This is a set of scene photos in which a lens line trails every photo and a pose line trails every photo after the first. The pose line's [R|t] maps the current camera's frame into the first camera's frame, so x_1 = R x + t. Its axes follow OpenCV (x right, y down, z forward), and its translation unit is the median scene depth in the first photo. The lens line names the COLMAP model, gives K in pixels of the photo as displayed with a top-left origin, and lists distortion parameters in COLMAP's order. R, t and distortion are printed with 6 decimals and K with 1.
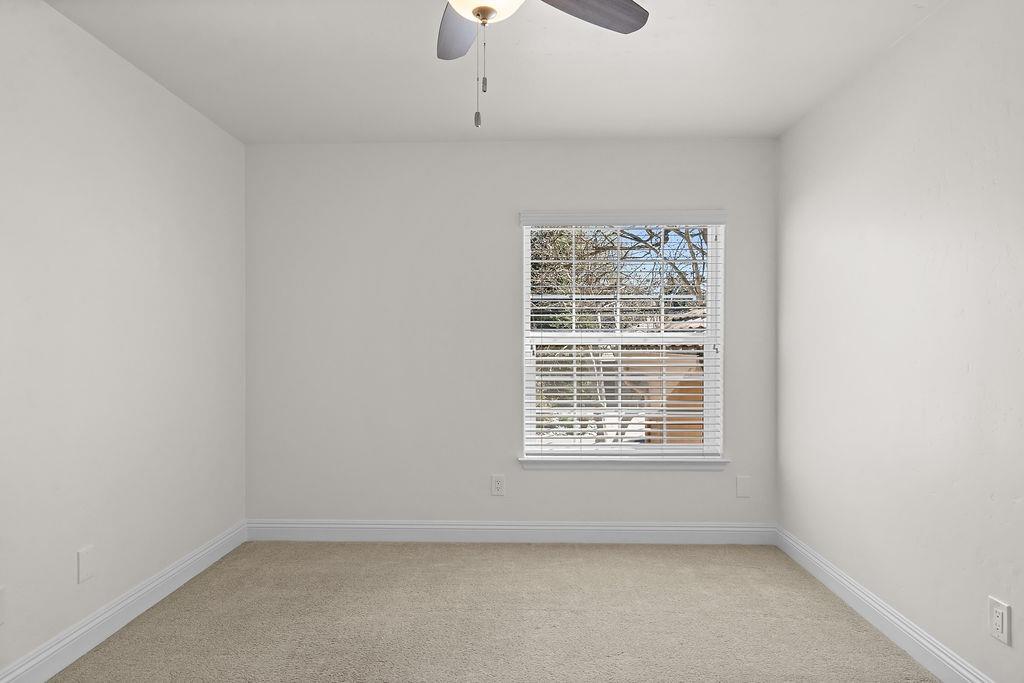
lens RADIAL K [[593.2, 0, 513.3], [0, 593.2, 344.5], [0, 0, 1]] dist [0.006697, -0.000776]
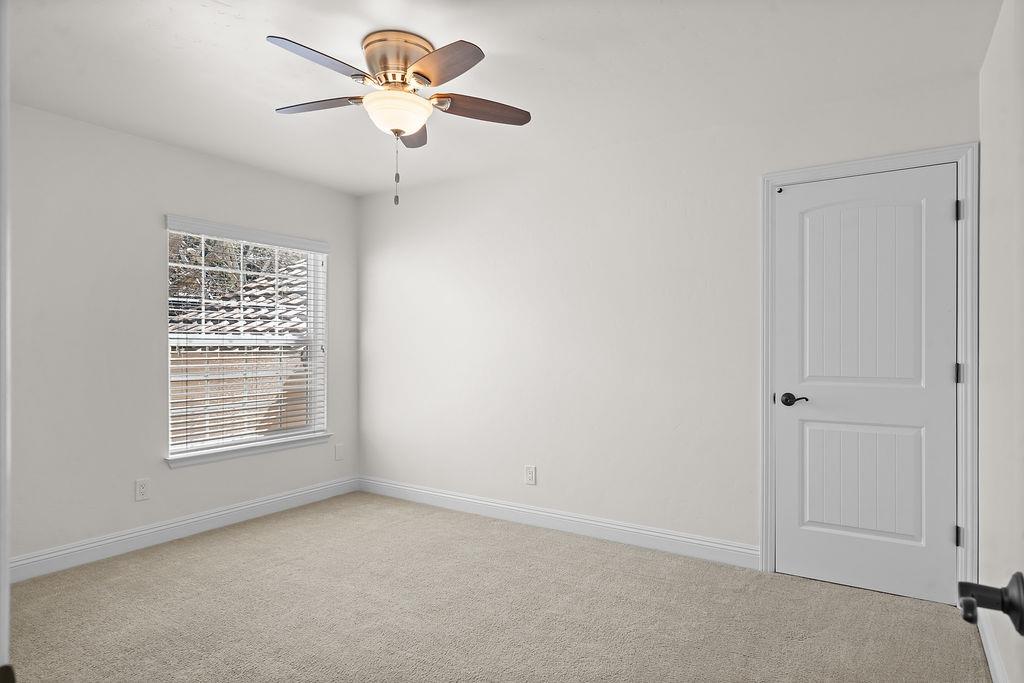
lens RADIAL K [[593.2, 0, 507.0], [0, 593.2, 343.0], [0, 0, 1]] dist [0.006697, -0.000776]
pose [[0.525508, 0.005677, 0.850770, -0.554784], [-0.002498, 0.999984, -0.005130, -0.000701], [-0.850785, 0.000570, 0.525513, -0.025793]]
